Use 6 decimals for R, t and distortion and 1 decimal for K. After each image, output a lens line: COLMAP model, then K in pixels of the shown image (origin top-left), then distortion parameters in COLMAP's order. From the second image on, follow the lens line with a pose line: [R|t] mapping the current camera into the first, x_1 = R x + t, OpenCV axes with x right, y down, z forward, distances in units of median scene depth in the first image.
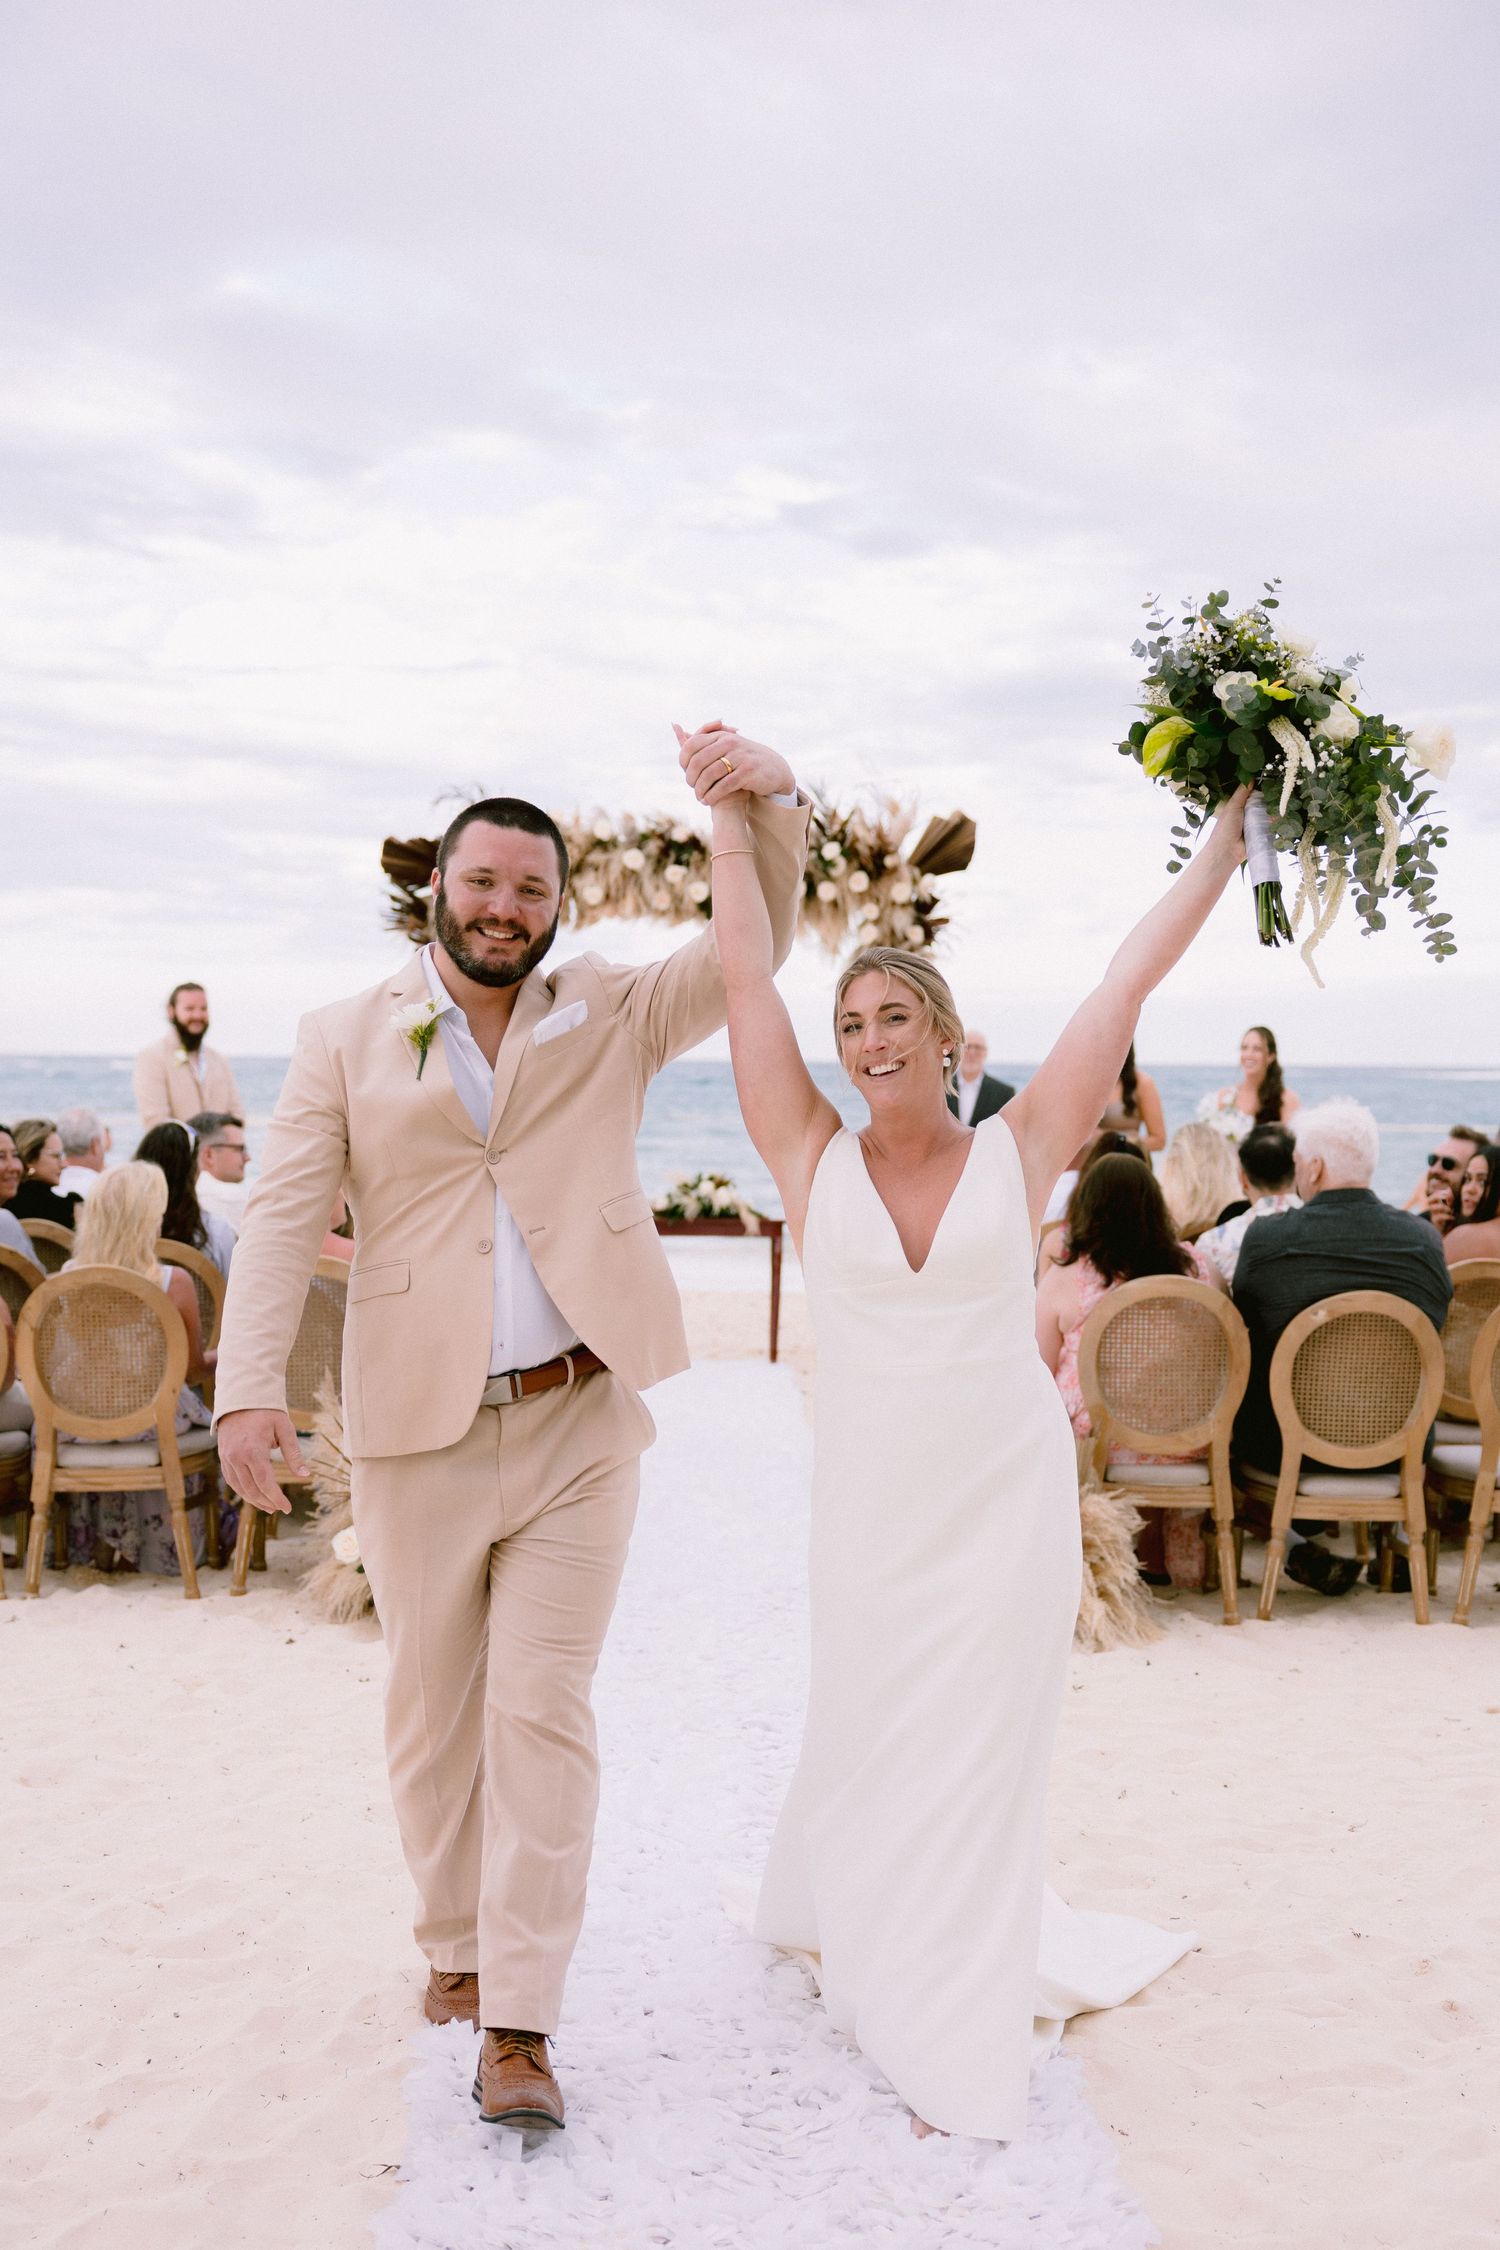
lens RADIAL K [[2527.7, 0, 750.0], [0, 2527.7, 1125.0], [0, 0, 1]] dist [0.128129, 0.000184]
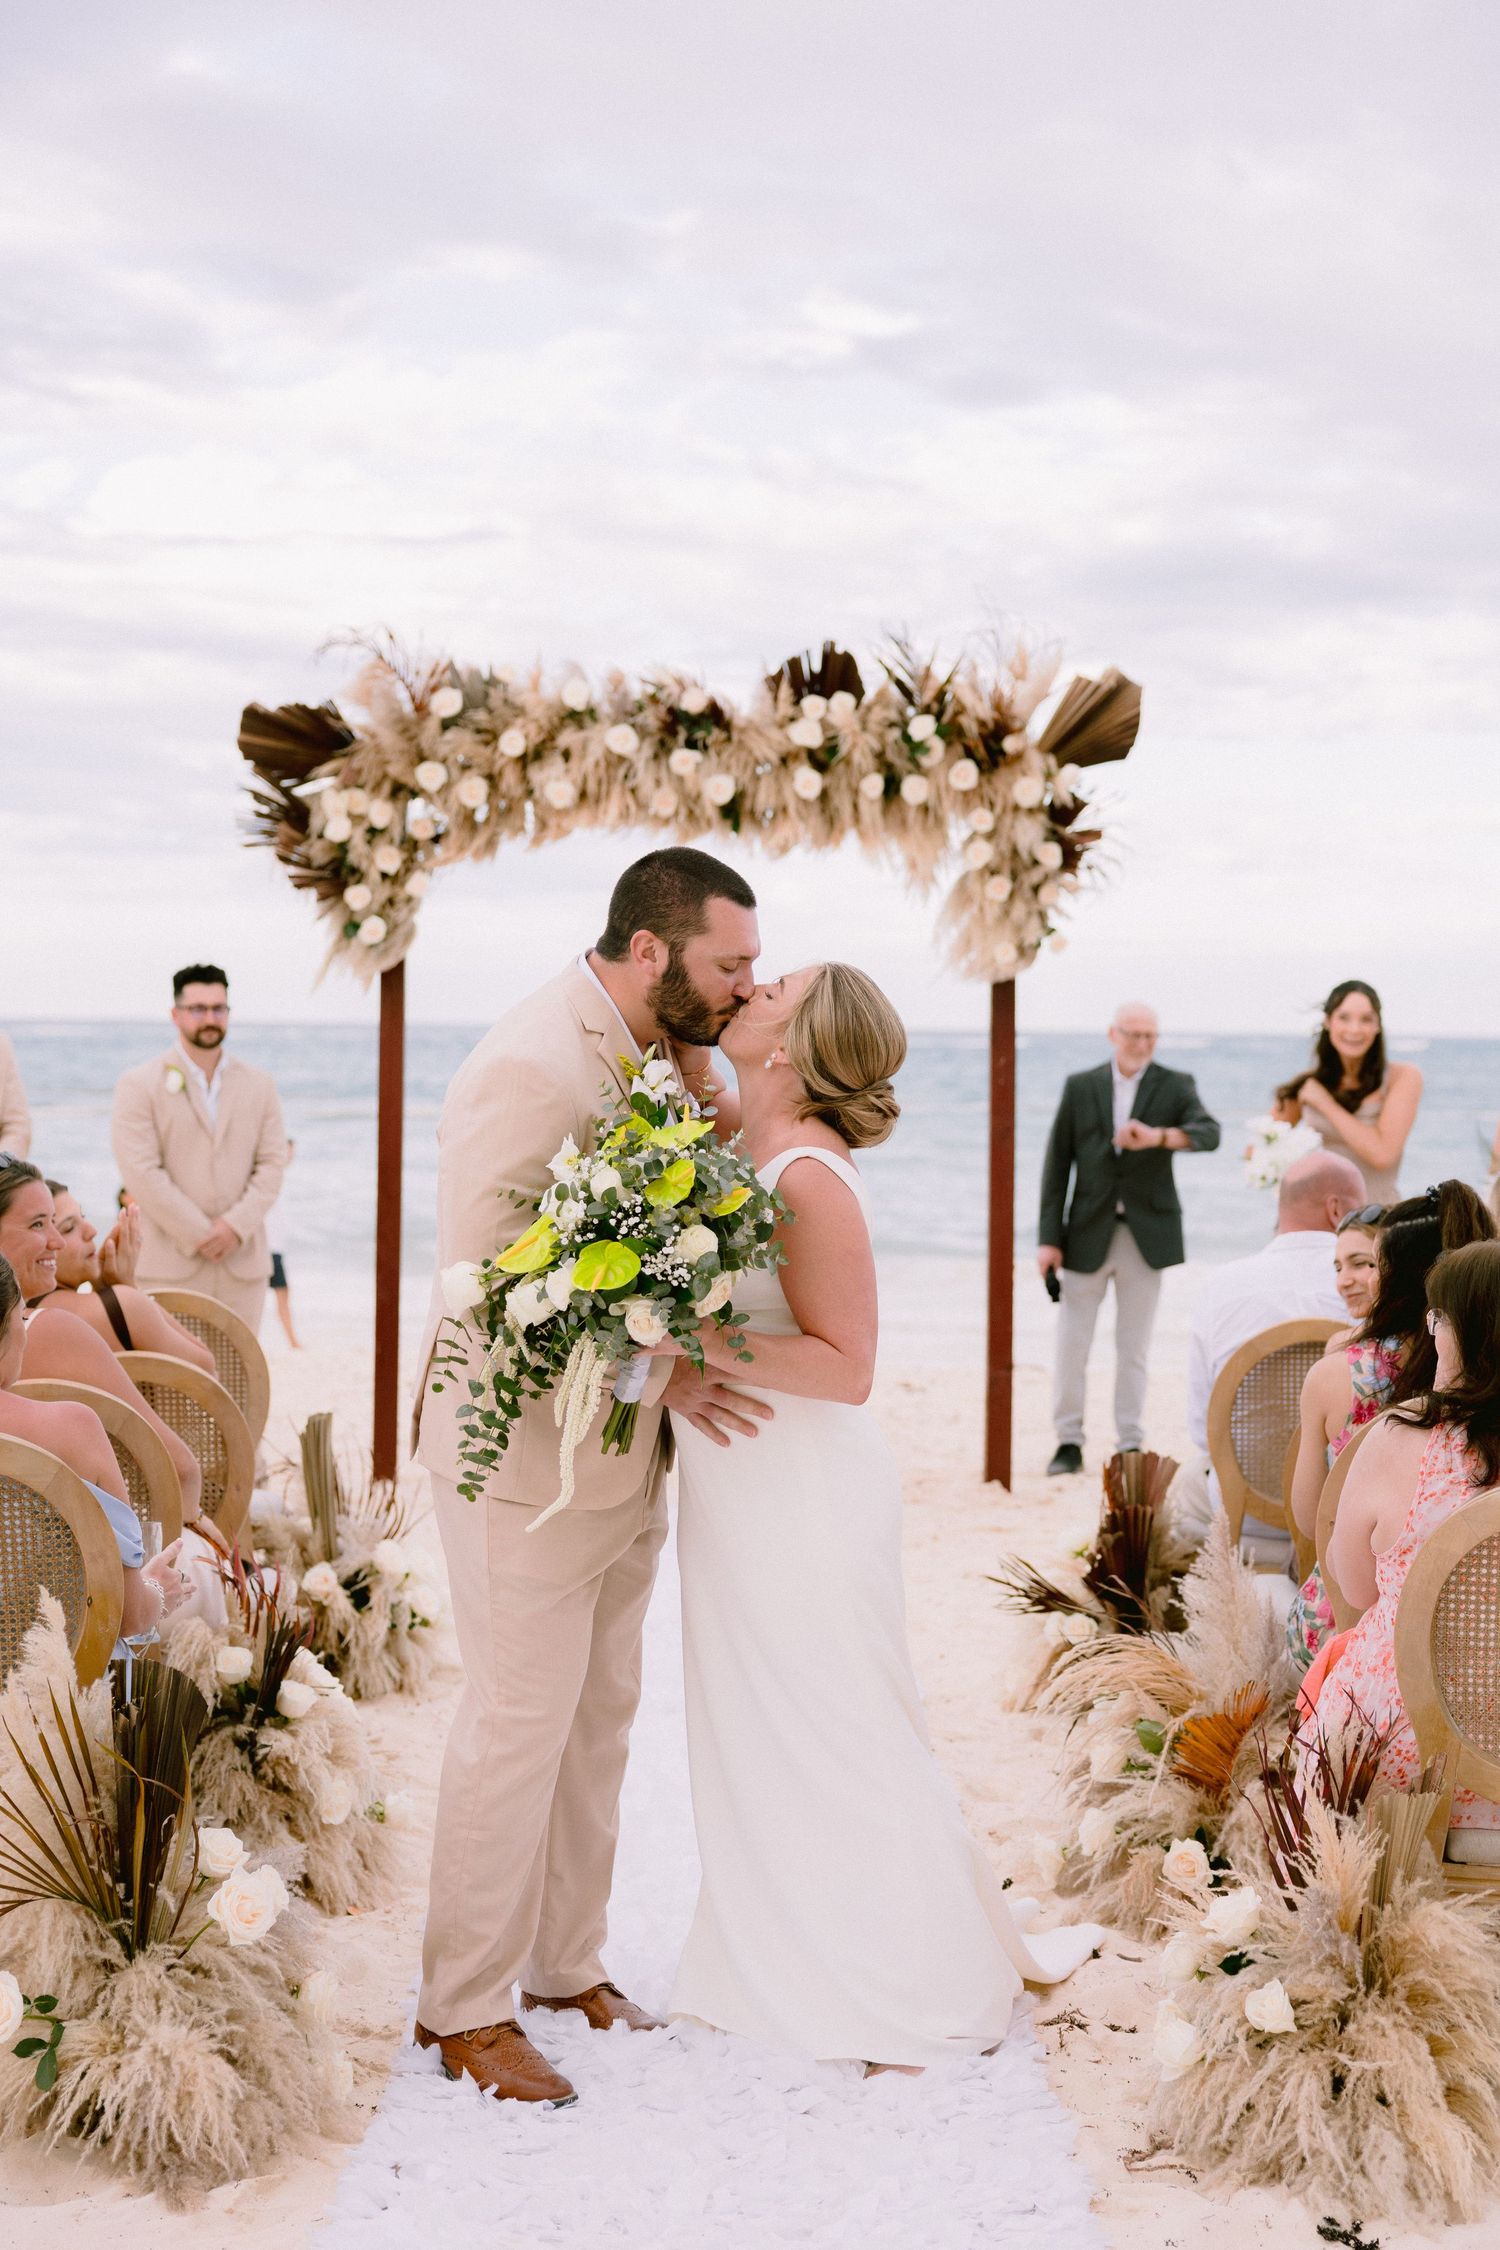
lens RADIAL K [[3063.5, 0, 750.0], [0, 3063.5, 1125.0], [0, 0, 1]] dist [0.240495, 0.017415]
pose [[0.999767, 0.003939, -0.021230, 0.004526], [-0.003806, 0.999973, 0.006296, -0.009580], [0.021254, -0.006214, 0.999755, 0.195045]]
